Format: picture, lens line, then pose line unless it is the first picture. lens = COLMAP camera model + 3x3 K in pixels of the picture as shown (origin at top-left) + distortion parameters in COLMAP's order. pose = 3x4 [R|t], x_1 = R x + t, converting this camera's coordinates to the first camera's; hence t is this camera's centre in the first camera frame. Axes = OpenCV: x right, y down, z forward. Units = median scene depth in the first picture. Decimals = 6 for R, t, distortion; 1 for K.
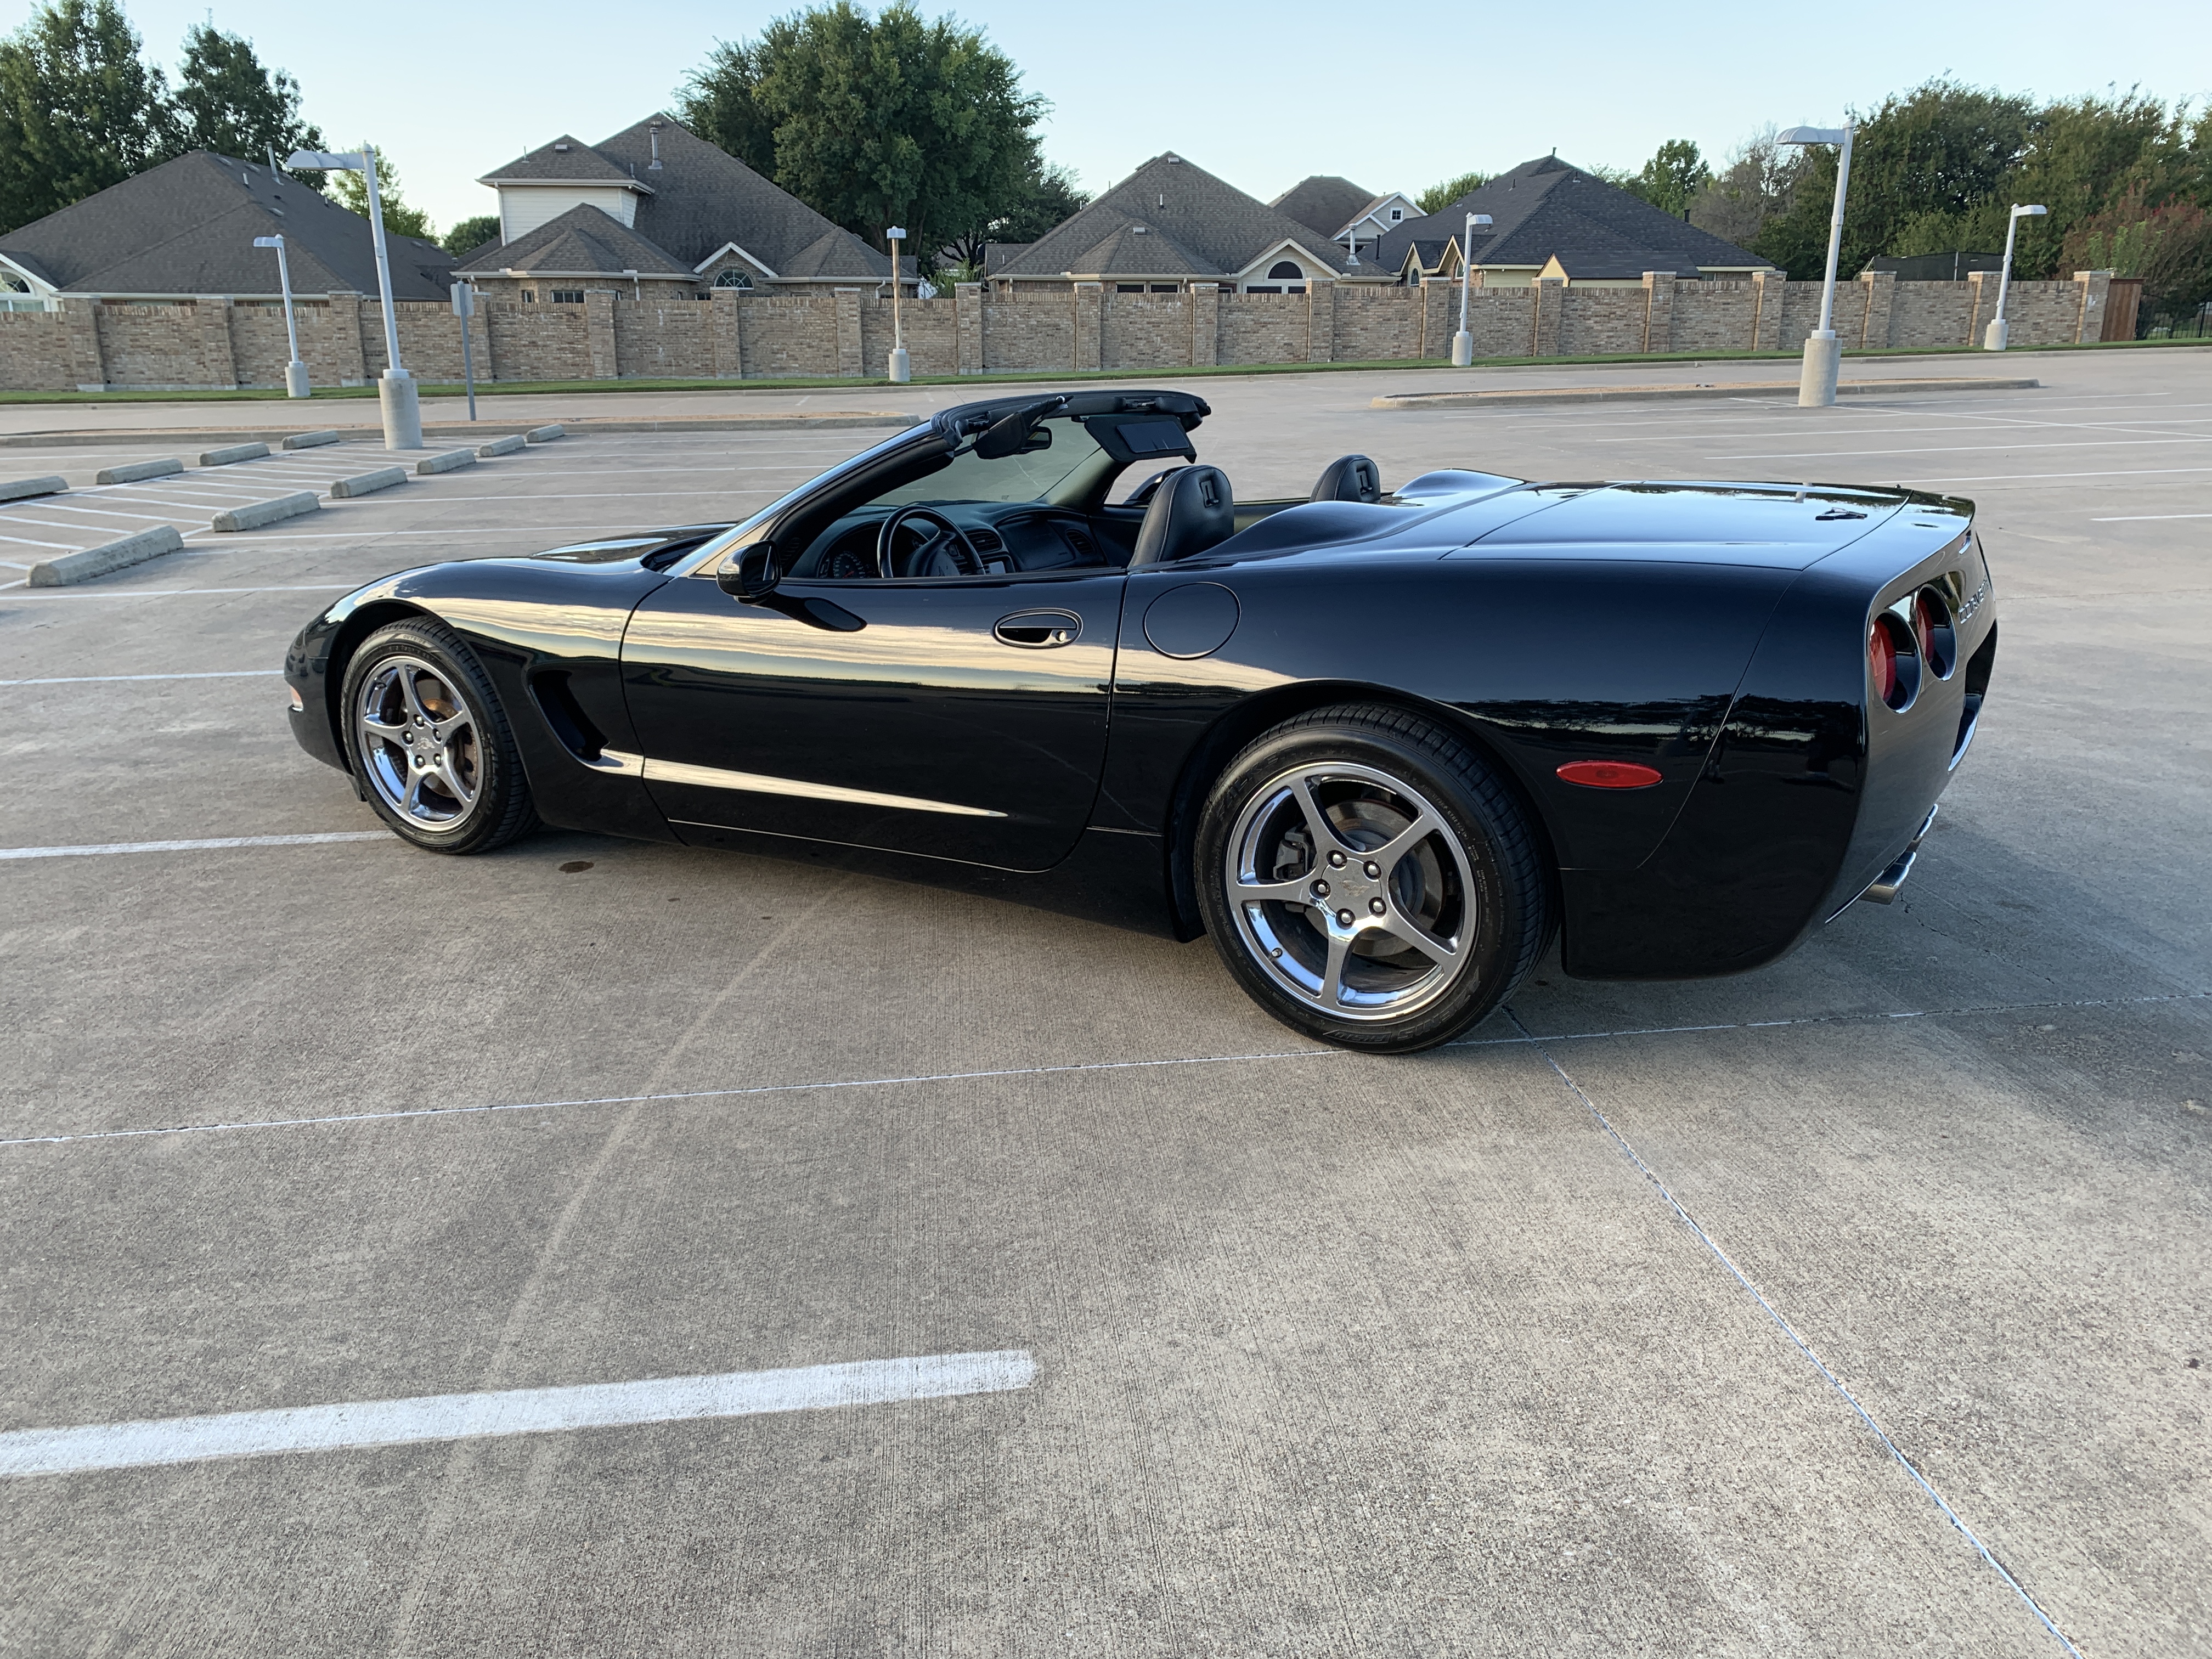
lens RADIAL K [[1710.7, 0, 1105.0], [0, 1710.7, 826.2], [0, 0, 1]] dist [0.015973, -0.008879]
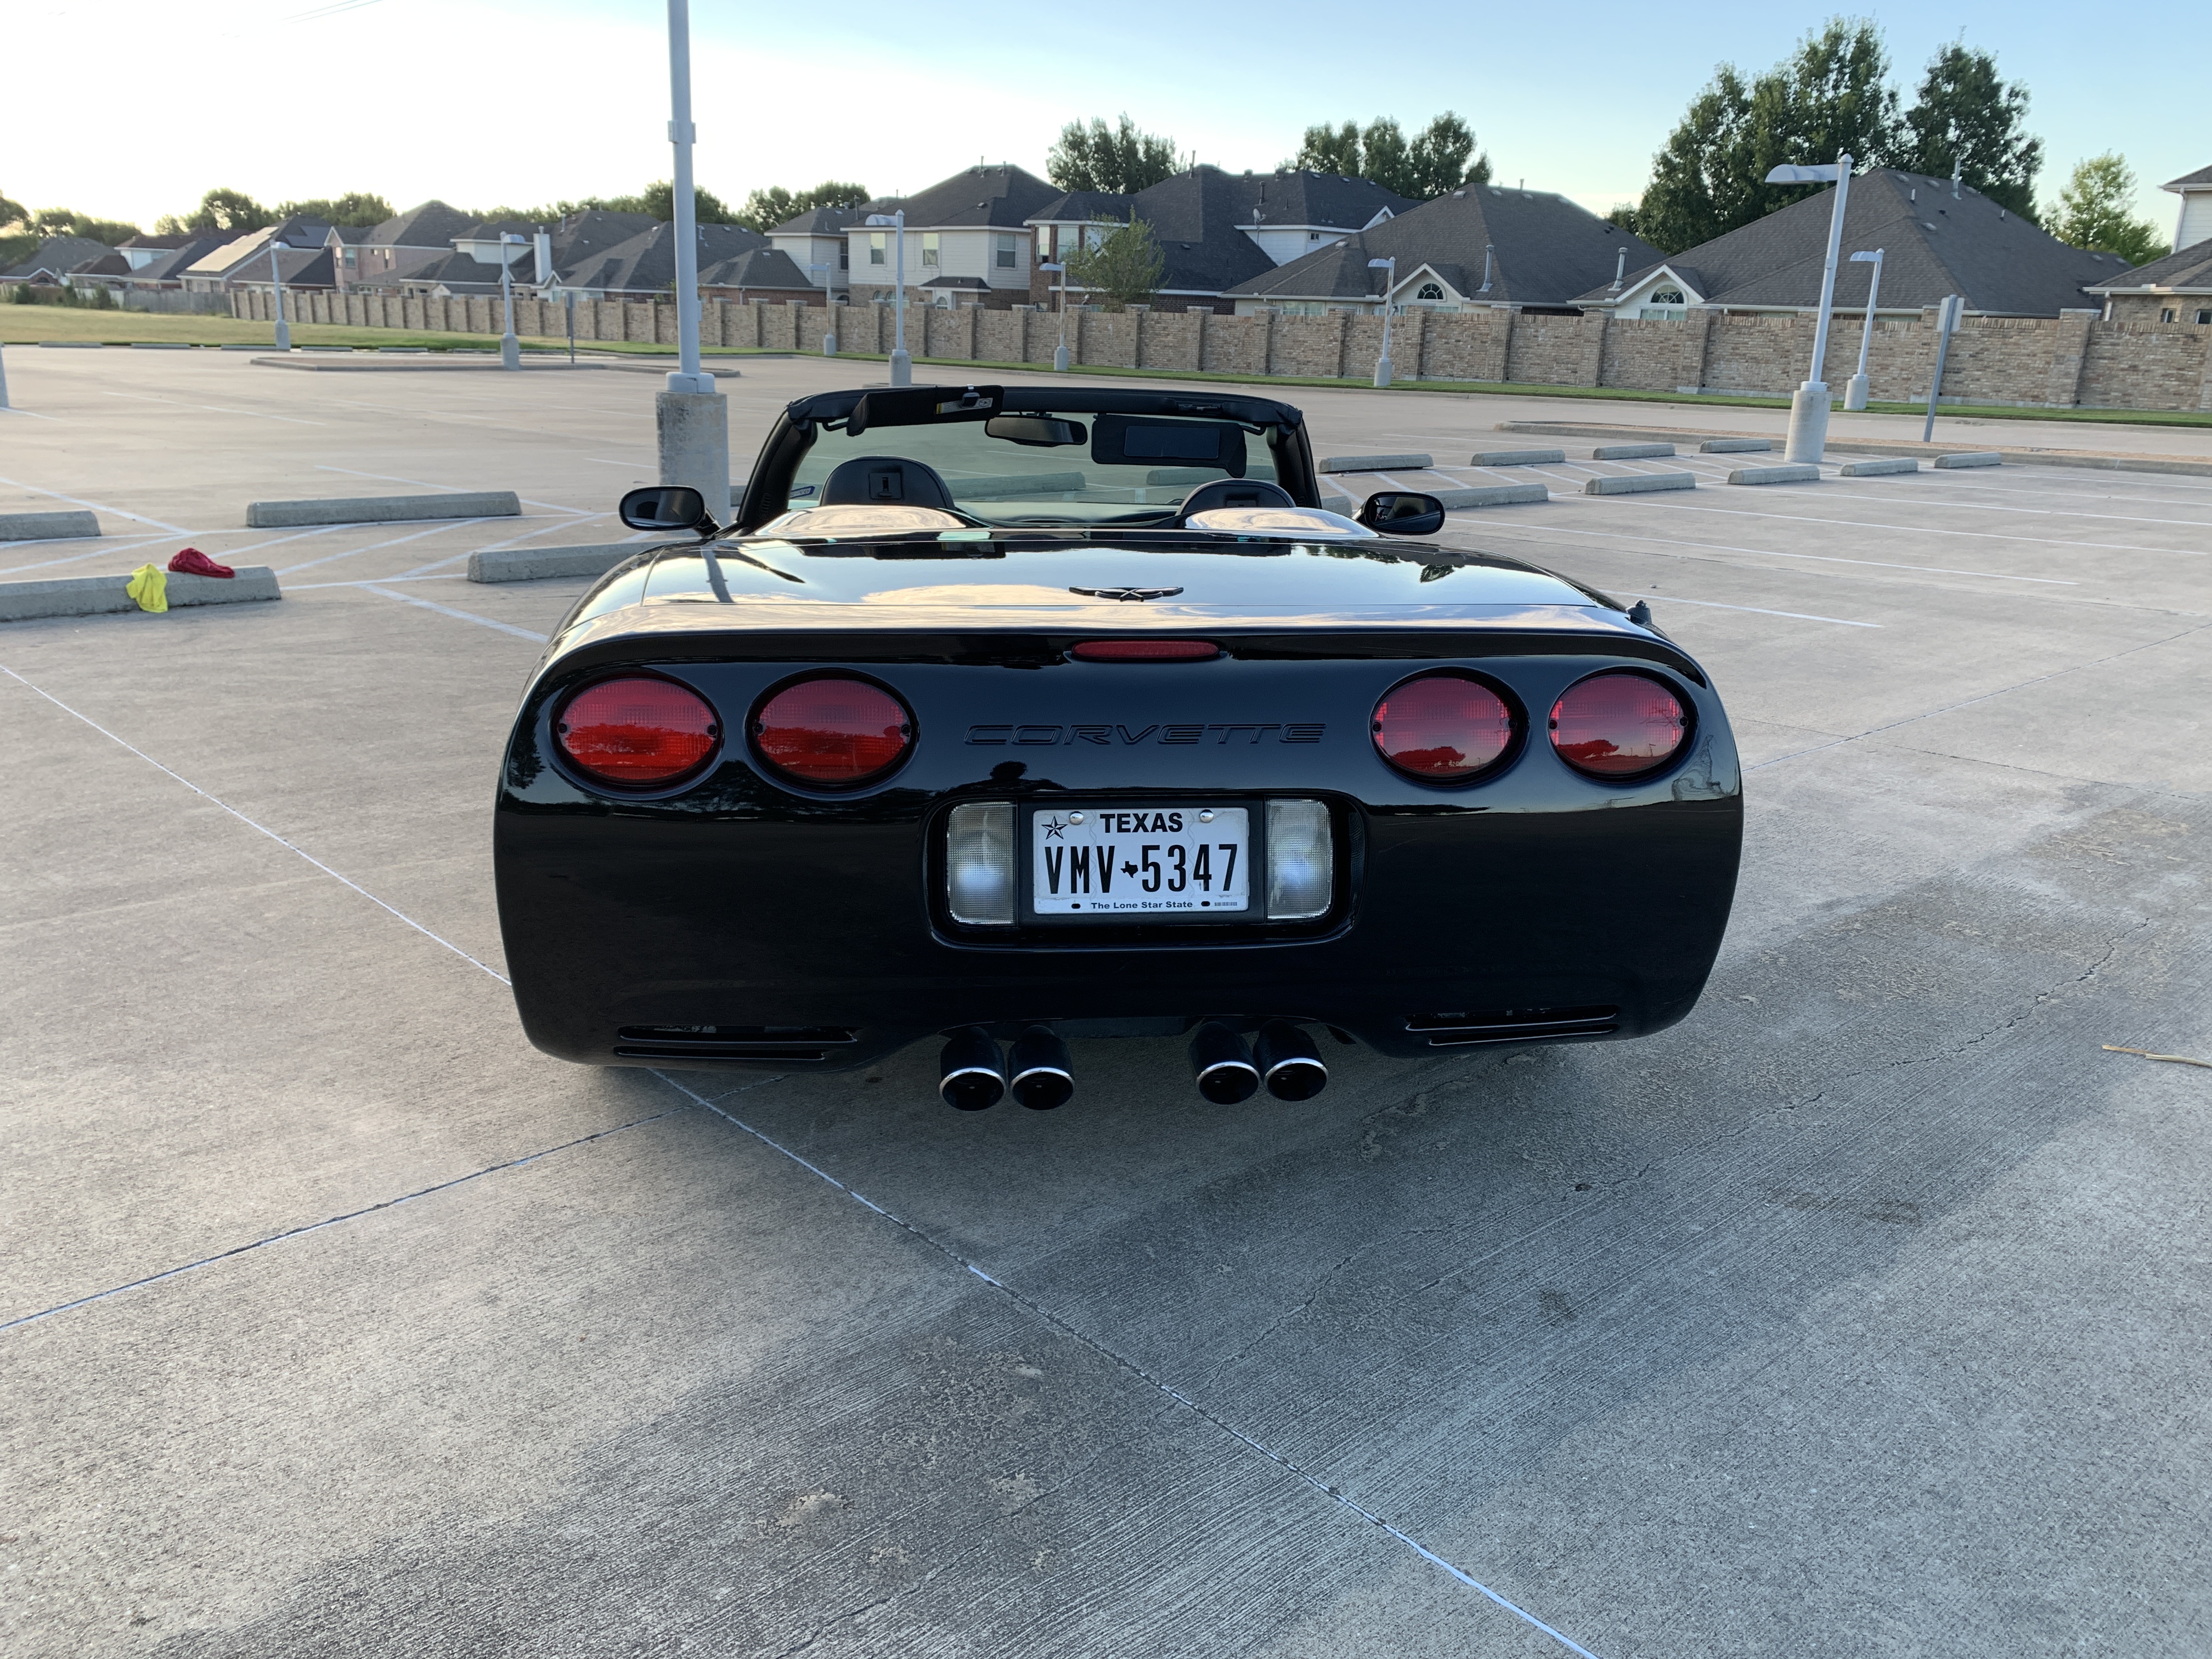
lens RADIAL K [[1710.7, 0, 1091.5], [0, 1710.7, 820.8], [0, 0, 1]] dist [0.015973, -0.008879]
pose [[0.597126, 0.249580, -0.762332, 0.080752], [-0.258665, 0.959508, 0.111524, -0.013469], [0.759298, 0.130595, 0.637505, 0.044594]]
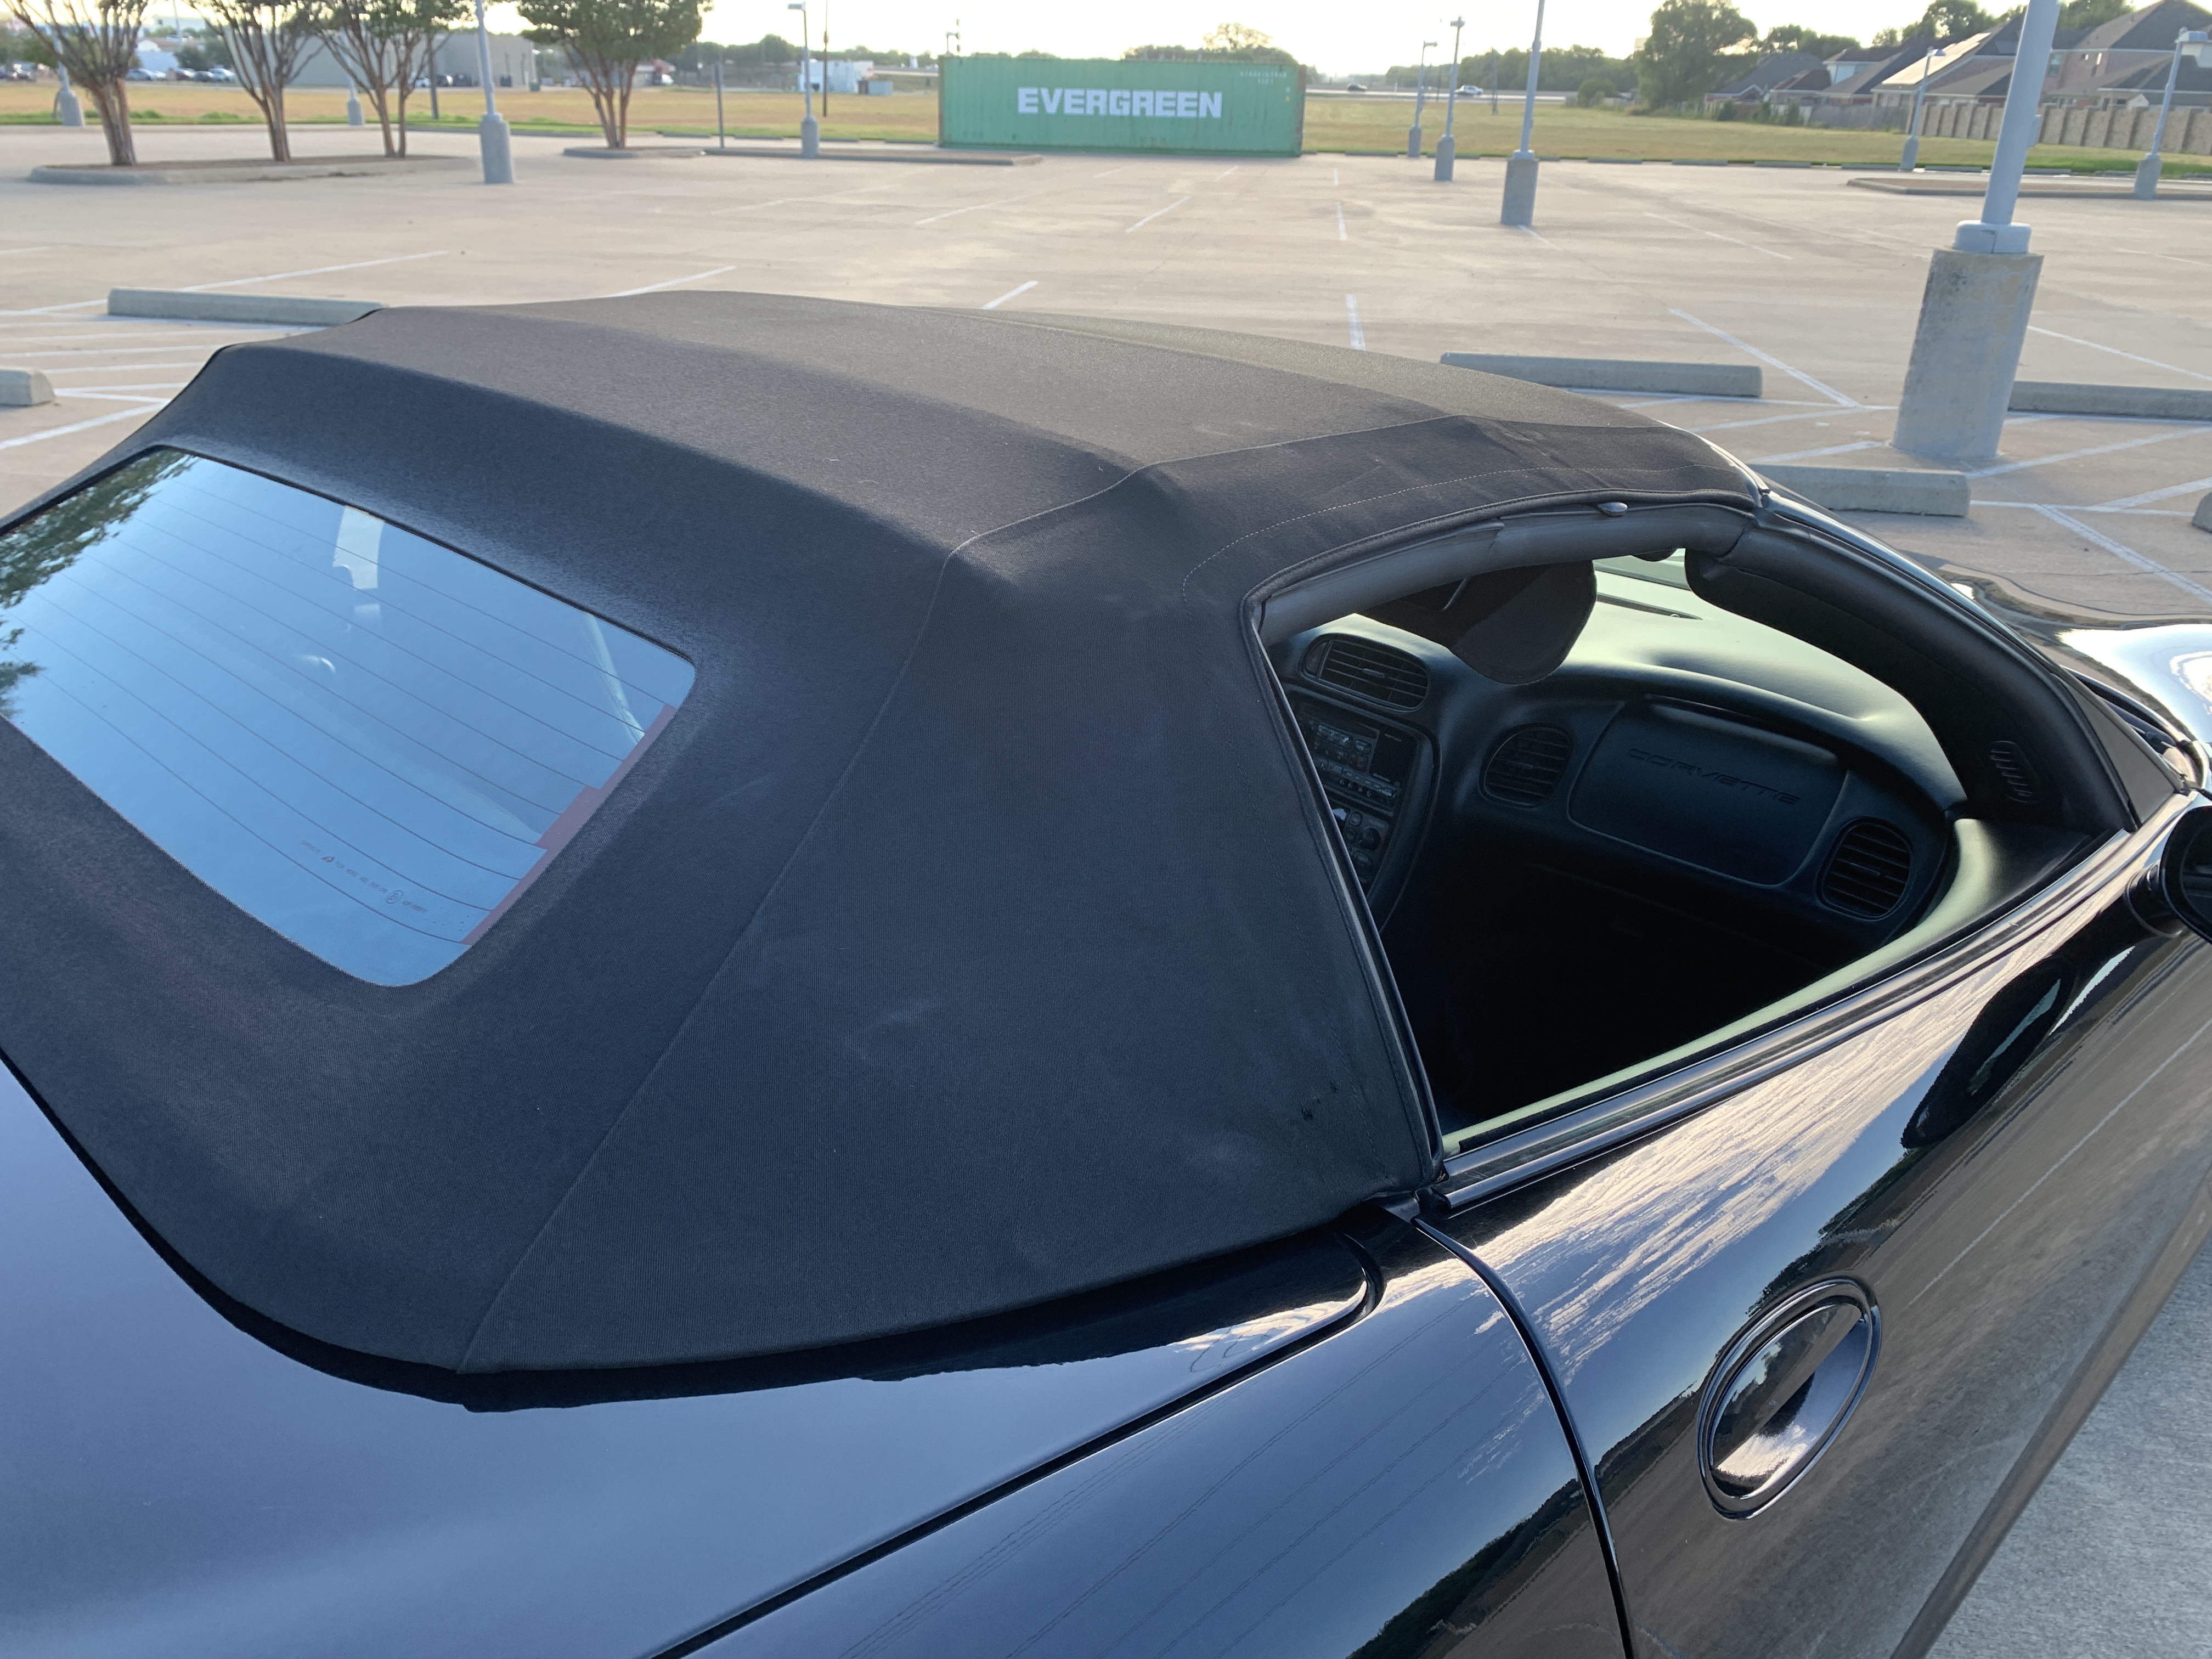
lens RADIAL K [[1710.7, 0, 1063.5], [0, 1710.7, 793.1], [0, 0, 1]] dist [0.015973, -0.008879]
pose [[-0.253441, 0.371018, -0.893372, 0.034669], [-0.291780, 0.851192, 0.436276, -0.033560], [0.922297, 0.371238, -0.107471, 0.108316]]
